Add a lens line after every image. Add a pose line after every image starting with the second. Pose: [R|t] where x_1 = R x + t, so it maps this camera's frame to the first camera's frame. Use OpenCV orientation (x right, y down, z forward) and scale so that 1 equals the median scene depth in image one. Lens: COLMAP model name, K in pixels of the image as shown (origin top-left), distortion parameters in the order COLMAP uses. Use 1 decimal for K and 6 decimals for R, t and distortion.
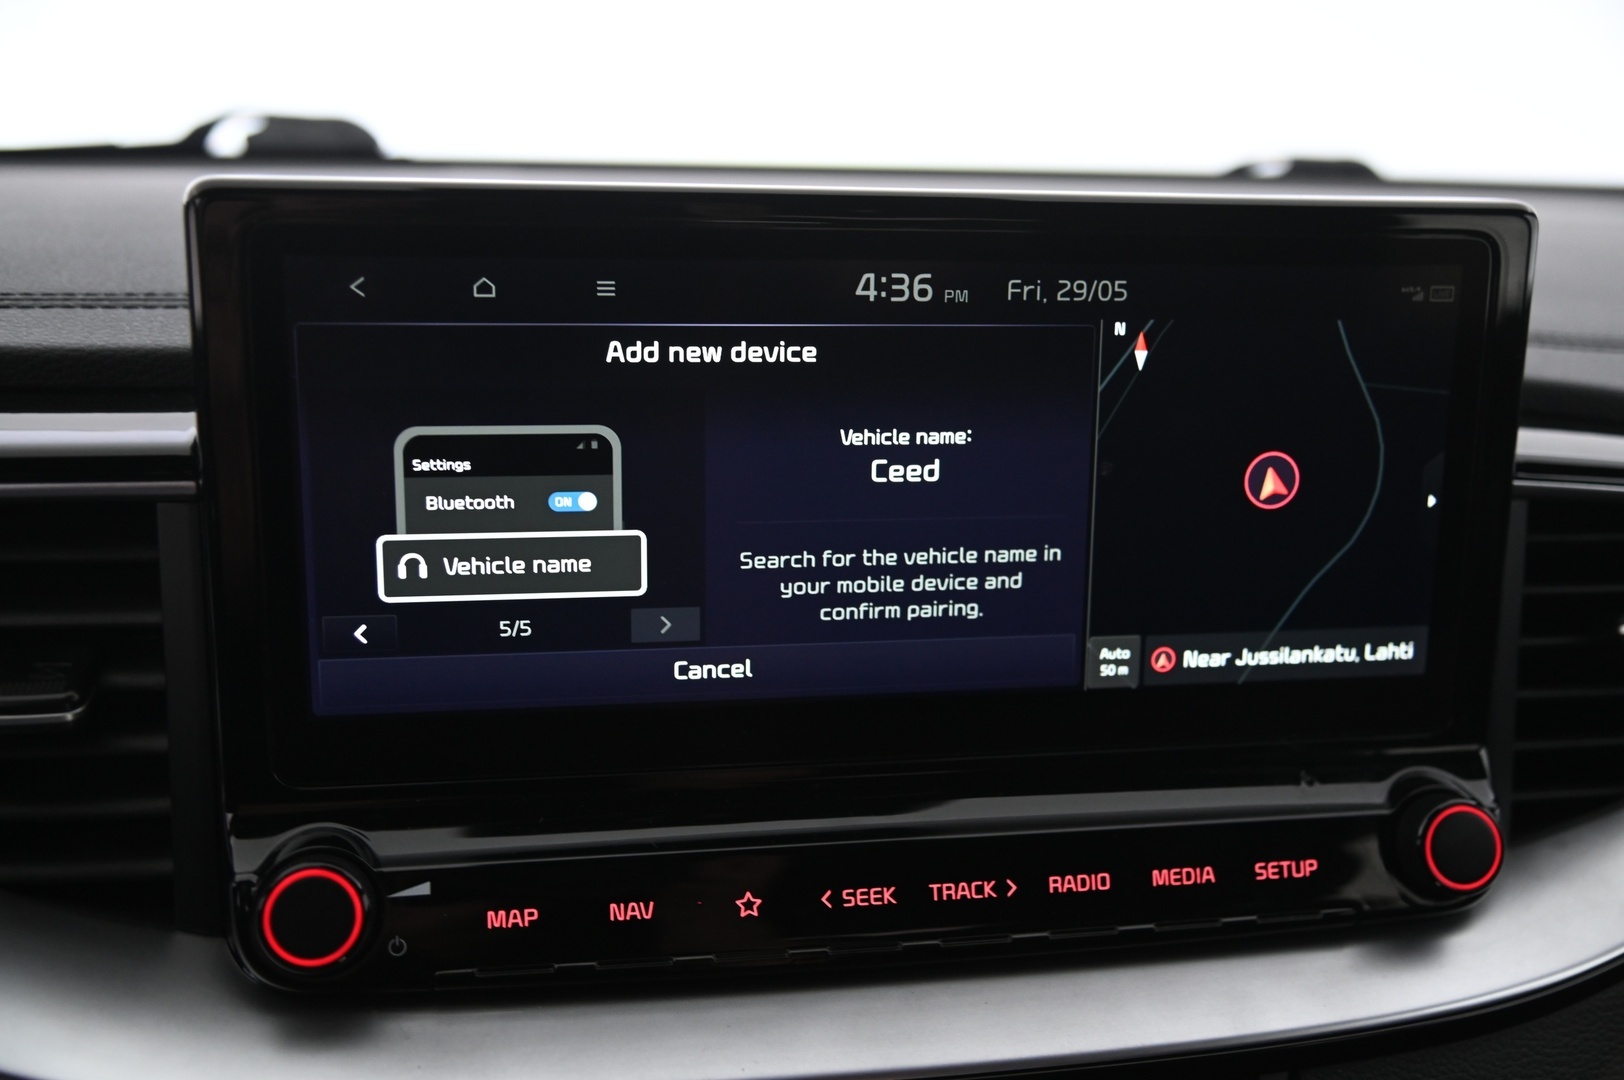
lens RADIAL K [[1588.3, 0, 812.0], [0, 1588.3, 540.0], [0, 0, 1]] dist [-0.006677, 0.008284]
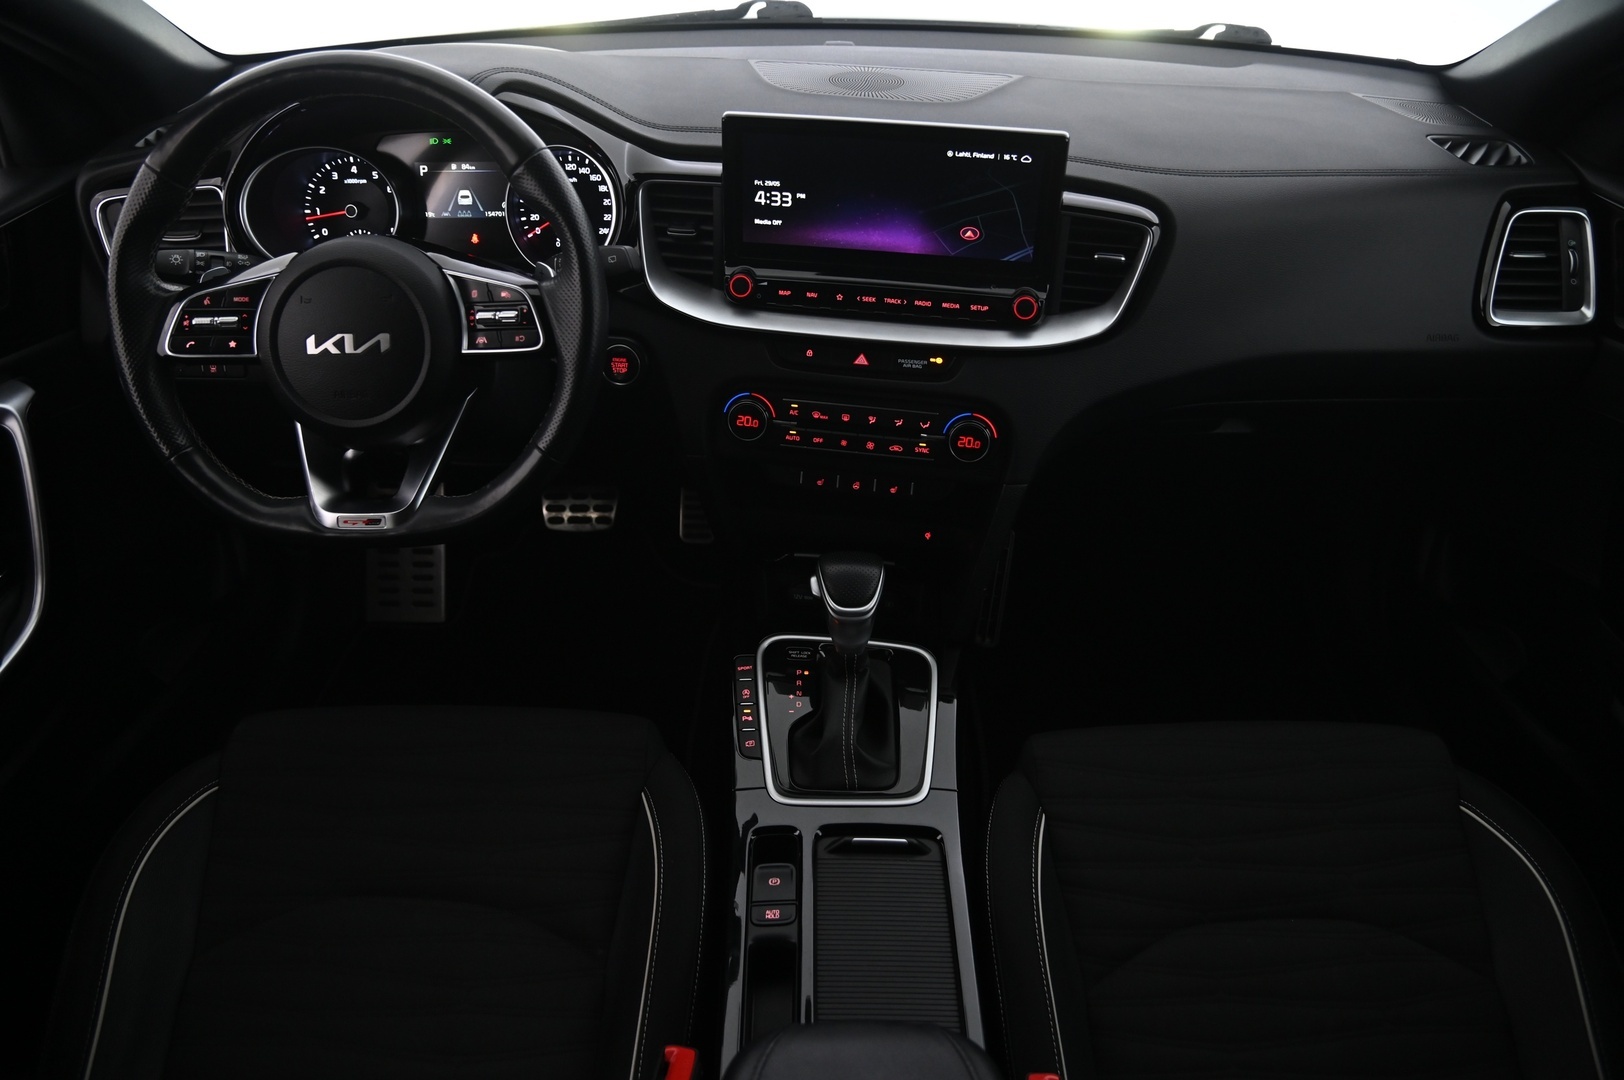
lens RADIAL K [[1098.6, 0, 815.5], [0, 1098.6, 548.5], [0, 0, 1]] dist [-0.130842, 0.073357]
pose [[0.945275, 0.182273, -0.270615, 0.779385], [-0.072964, 0.926493, 0.369171, -0.206840], [0.318013, -0.329223, 0.889090, -1.745106]]
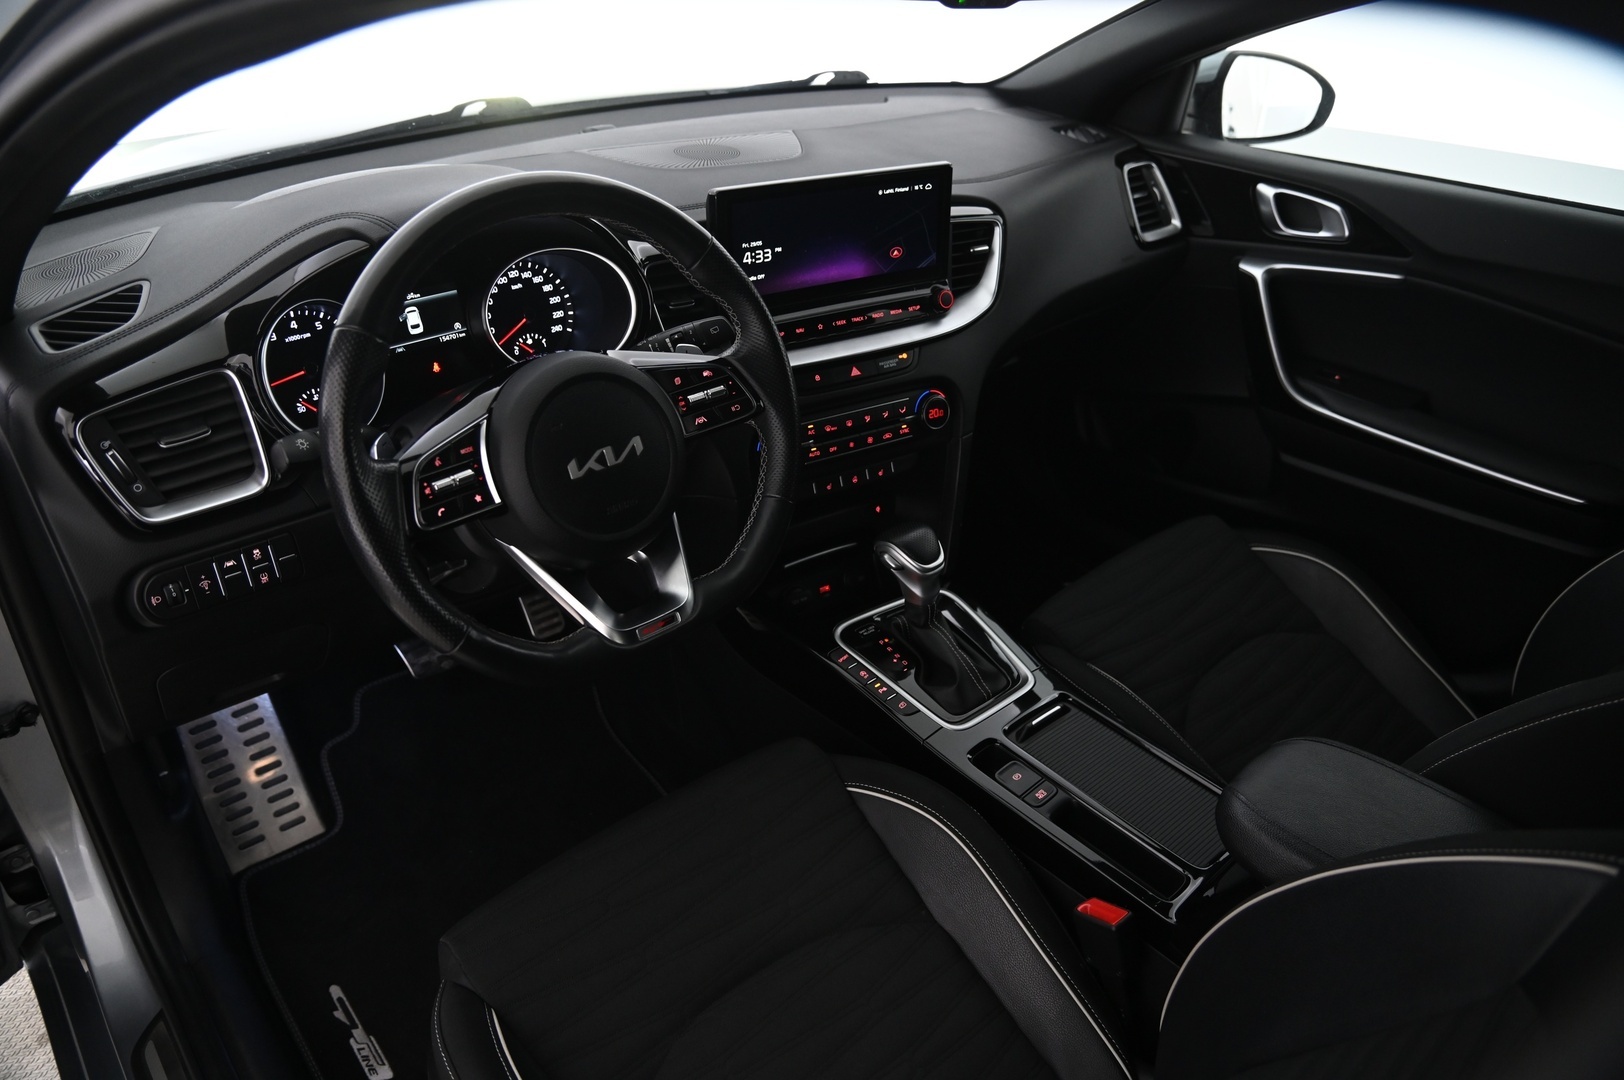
lens RADIAL K [[1098.6, 0, 815.5], [0, 1098.6, 548.5], [0, 0, 1]] dist [-0.130842, 0.073357]
pose [[0.925147, -0.197748, 0.324034, -1.263627], [0.086254, 0.940778, 0.327866, -0.230890], [-0.369679, -0.275376, 0.887415, -2.148304]]
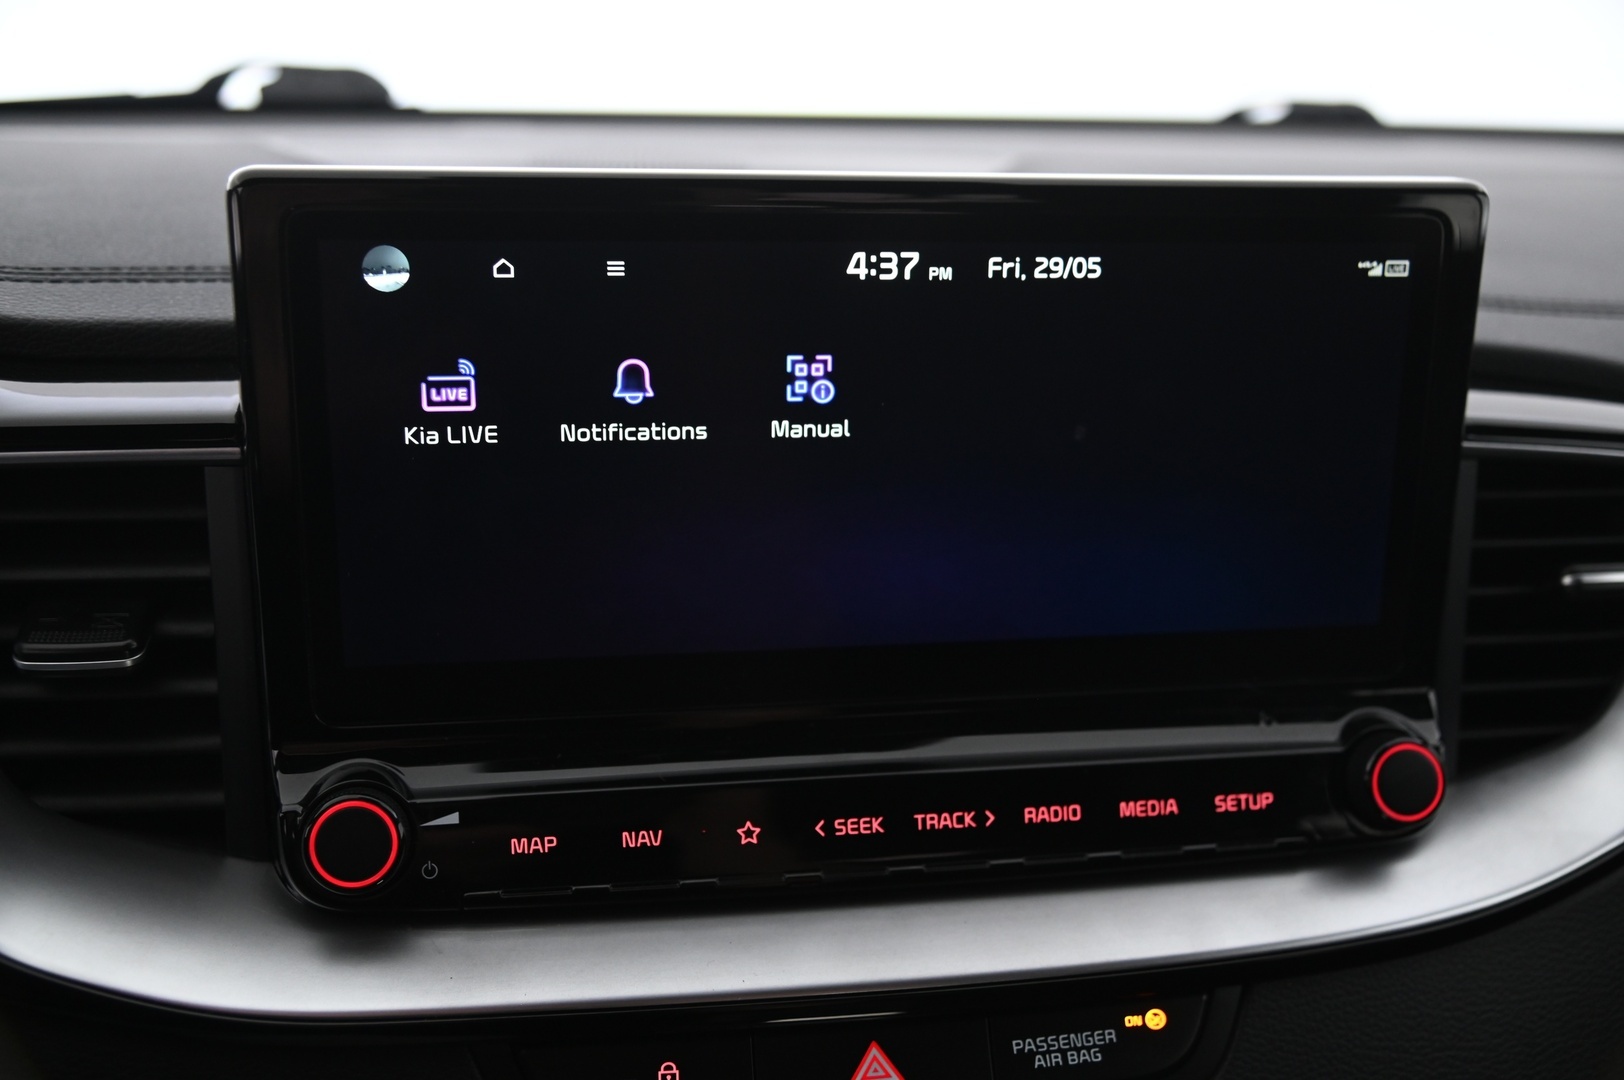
lens RADIAL K [[1595.7, 0, 807.3], [0, 1595.7, 545.2], [0, 0, 1]] dist [-0.003124, 0.004143]
pose [[0.999973, 0.000648, -0.007364, 0.008308], [-0.000295, 0.998852, 0.047897, -0.021039], [0.007387, -0.047893, 0.998825, -0.087988]]
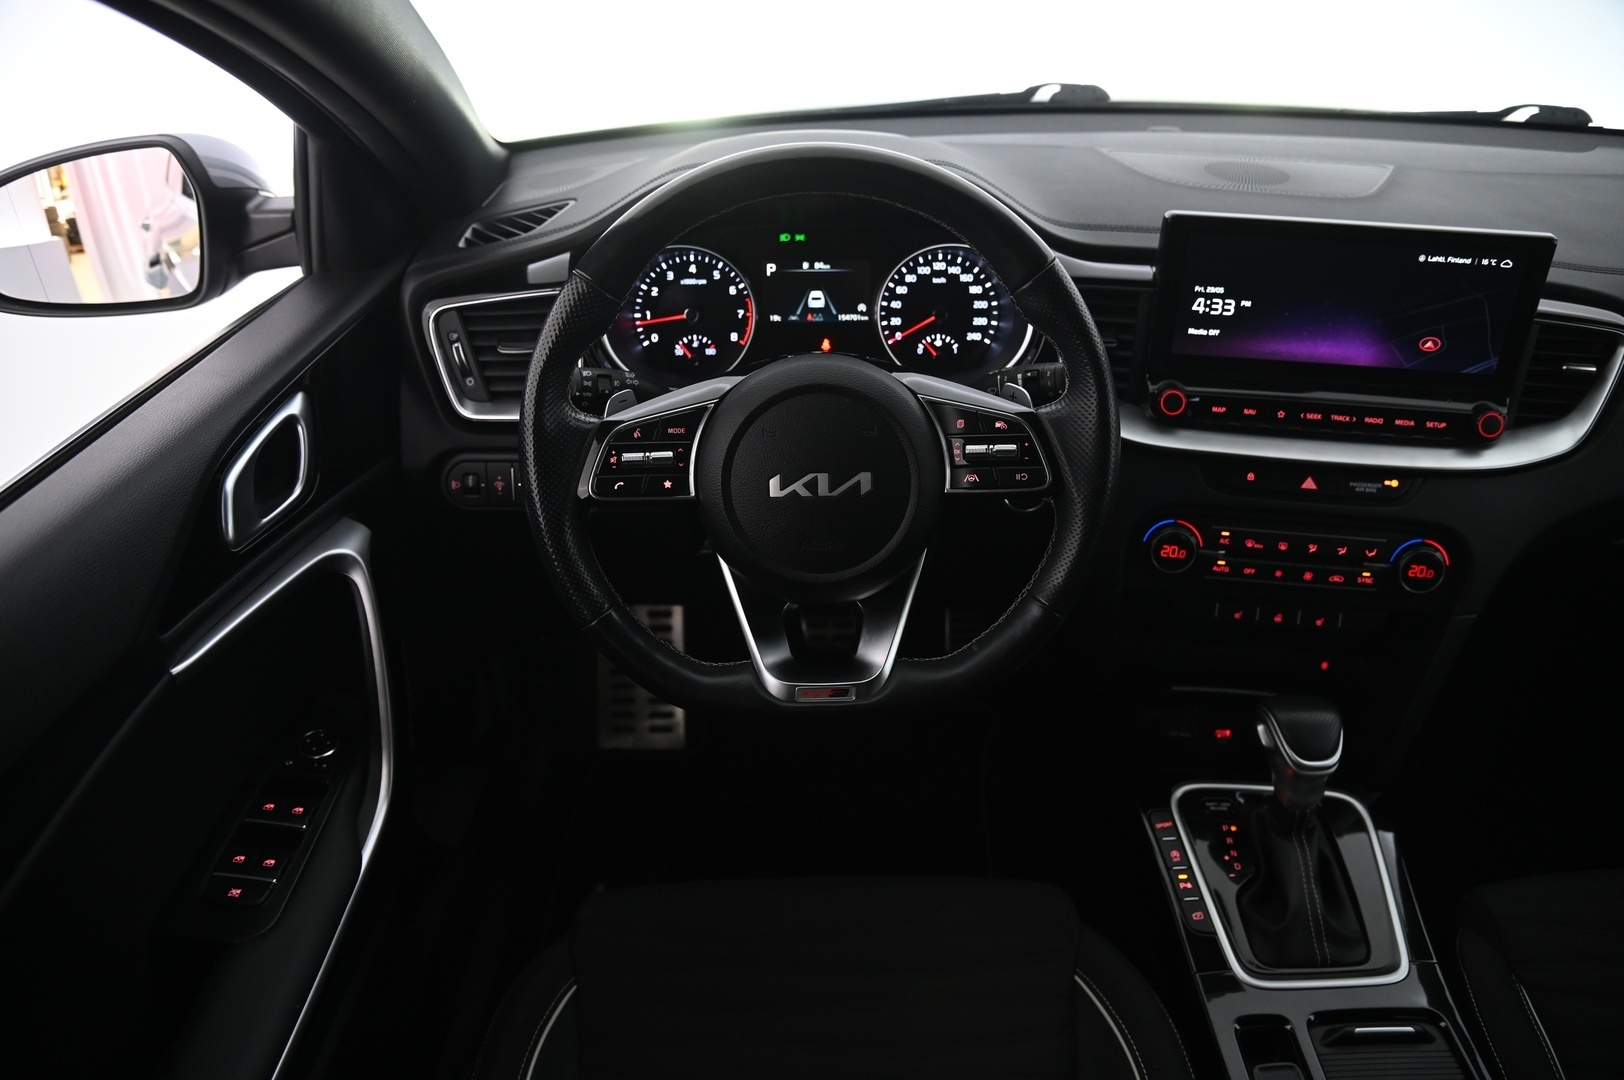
lens RADIAL K [[1098.6, 0, 815.5], [0, 1098.6, 548.5], [0, 0, 1]] dist [-0.130842, 0.073357]
pose [[0.945951, 0.148123, -0.288506, -0.297167], [-0.052055, 0.947418, 0.315737, -0.209626], [0.320104, -0.283654, 0.903922, -1.707188]]
